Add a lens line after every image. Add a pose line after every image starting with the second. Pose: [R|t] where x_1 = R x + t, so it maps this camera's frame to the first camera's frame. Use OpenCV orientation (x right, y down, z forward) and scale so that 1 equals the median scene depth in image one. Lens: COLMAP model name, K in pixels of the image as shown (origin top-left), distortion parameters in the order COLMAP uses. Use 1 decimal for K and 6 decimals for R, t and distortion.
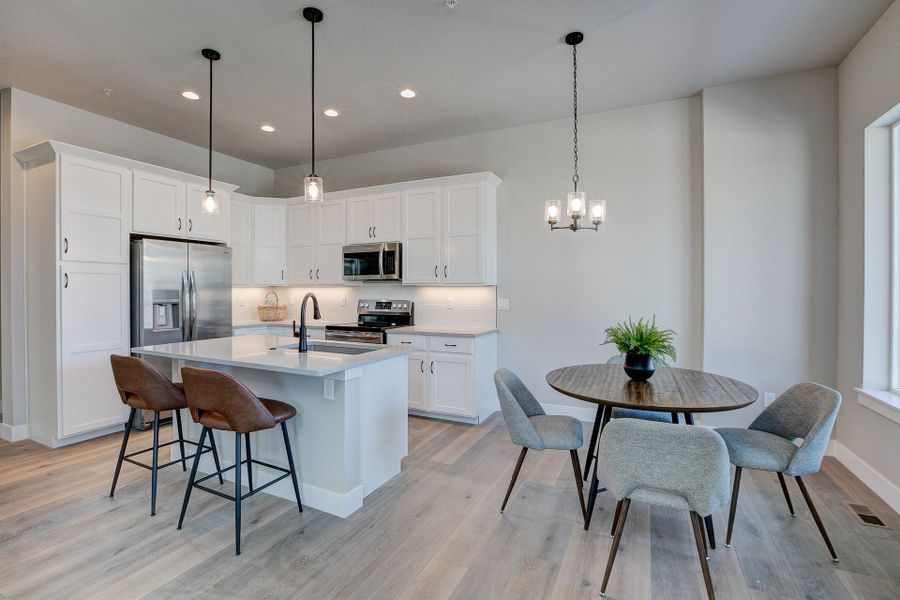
lens RADIAL K [[426.1, 0, 423.6], [0, 426.1, 289.6], [0, 0, 1]] dist [-0.026155, 0.000554]
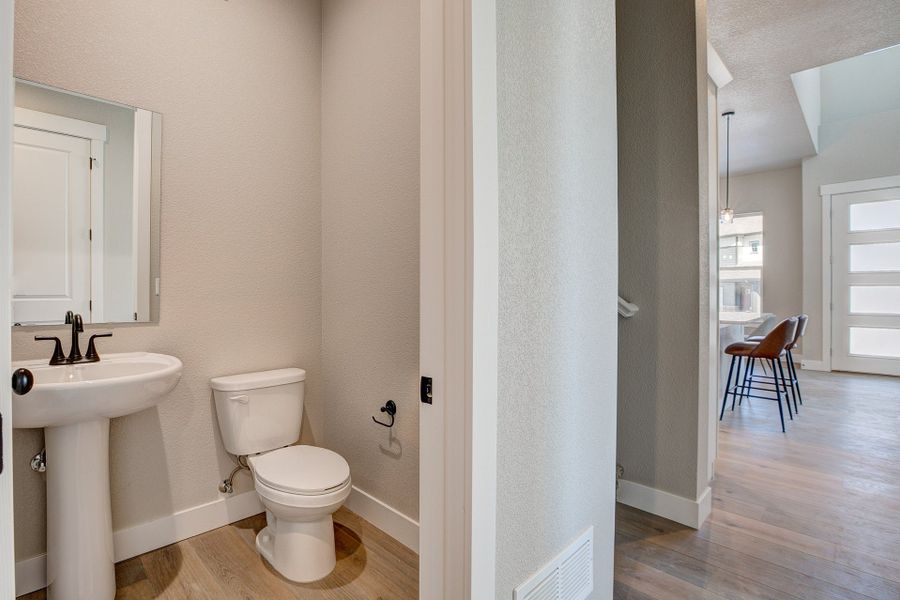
lens RADIAL K [[422.7, 0, 436.4], [0, 422.7, 298.3], [0, 0, 1]] dist [-0.028223, 0.001115]
pose [[0.311920, -0.014980, 0.949990, -1.368123], [0.006227, 0.999886, 0.013722, 0.039928], [-0.950088, 0.001635, 0.311978, 0.991812]]
